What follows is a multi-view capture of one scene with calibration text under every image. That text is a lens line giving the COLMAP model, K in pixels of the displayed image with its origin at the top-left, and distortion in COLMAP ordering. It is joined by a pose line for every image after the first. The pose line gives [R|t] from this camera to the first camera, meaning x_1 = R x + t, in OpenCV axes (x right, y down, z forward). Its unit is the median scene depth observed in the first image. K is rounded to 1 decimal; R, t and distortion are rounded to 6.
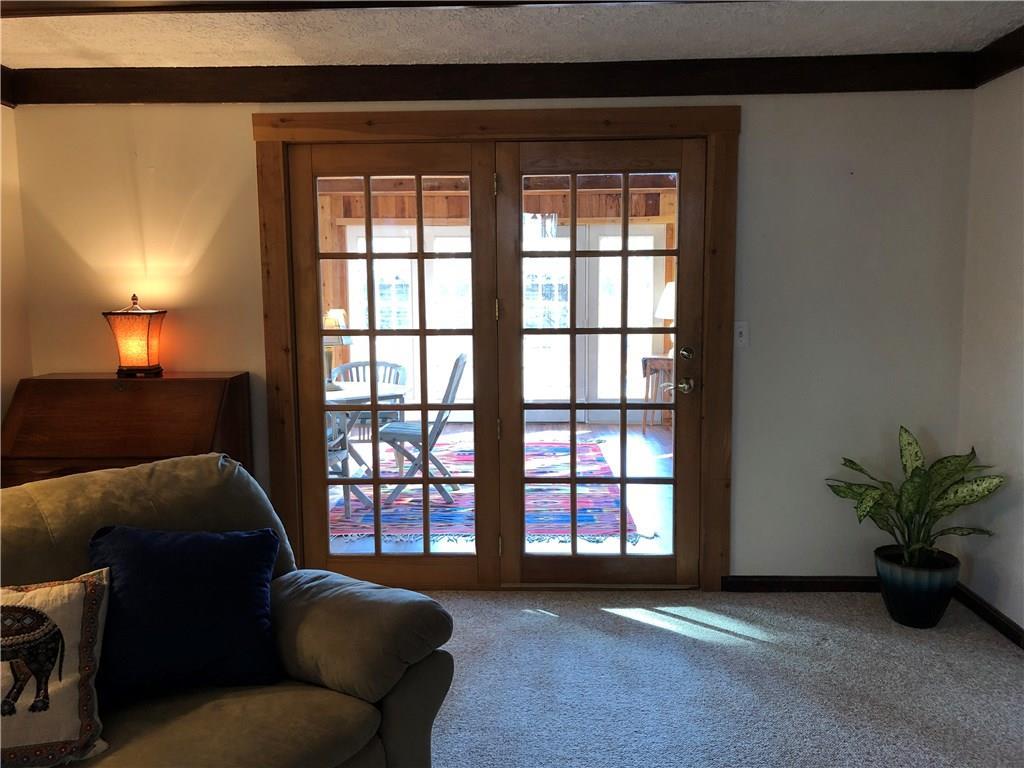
lens RADIAL K [[839.9, 0, 512.6], [0, 839.9, 385.6], [0, 0, 1]] dist [-0.006095, -0.002194]
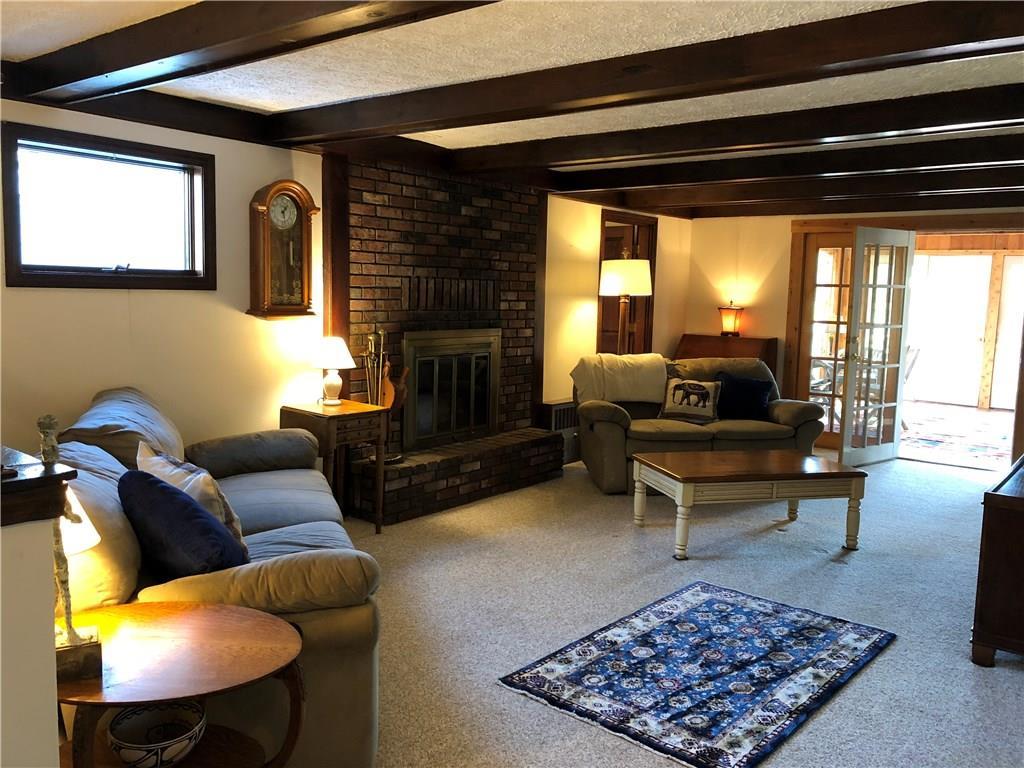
lens RADIAL K [[839.9, 0, 512.0], [0, 839.9, 384.3], [0, 0, 1]] dist [-0.006095, -0.002194]
pose [[0.795280, 0.095215, -0.598718, 0.480673], [-0.102568, 0.994485, 0.021913, 0.134079], [0.597503, 0.043982, 0.800660, -1.217995]]
